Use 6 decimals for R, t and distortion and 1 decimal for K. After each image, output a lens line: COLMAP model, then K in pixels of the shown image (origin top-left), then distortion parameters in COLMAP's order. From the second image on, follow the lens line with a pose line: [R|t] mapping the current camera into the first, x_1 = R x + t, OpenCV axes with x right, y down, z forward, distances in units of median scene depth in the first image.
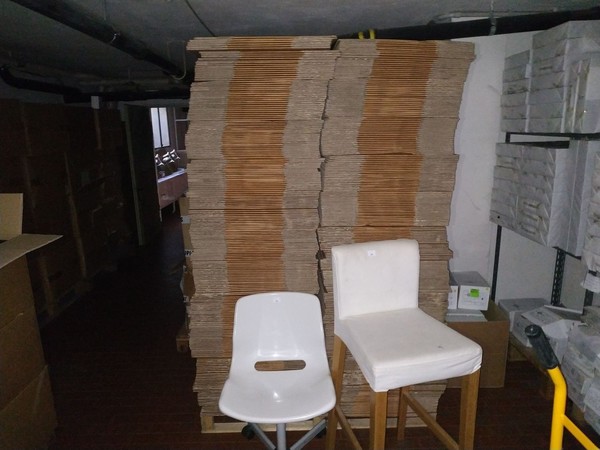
lens RADIAL K [[442.3, 0, 302.3], [0, 442.3, 226.9], [0, 0, 1]] dist [0.007894, -0.003101]
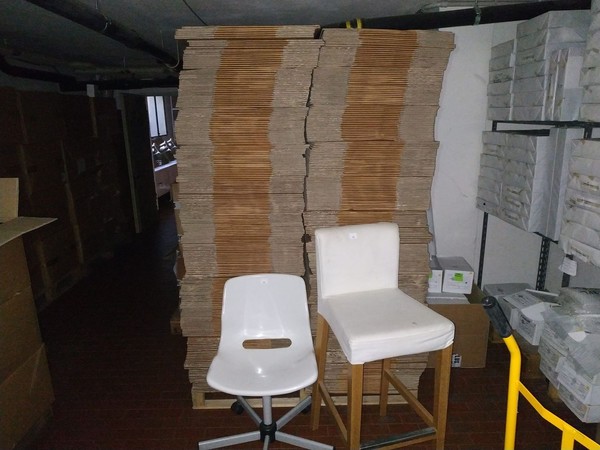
lens RADIAL K [[442.3, 0, 299.9], [0, 442.3, 226.2], [0, 0, 1]] dist [0.007894, -0.003101]
pose [[0.999994, 0.002660, -0.002193, 0.028240], [-0.002614, 0.999782, 0.020712, 0.013142], [0.002247, -0.020706, 0.999783, -0.035708]]
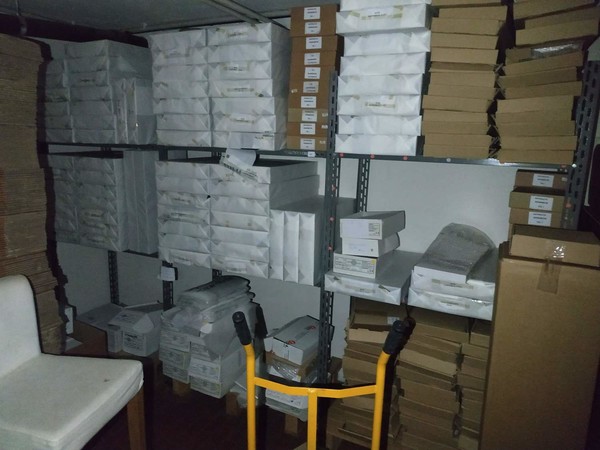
lens RADIAL K [[442.3, 0, 302.4], [0, 442.3, 222.8], [0, 0, 1]] dist [0.007894, -0.003101]
pose [[0.469533, -0.149571, 0.870154, -0.168115], [0.174287, 0.981855, 0.074727, -0.029630], [-0.865542, 0.116570, 0.487082, 0.126584]]
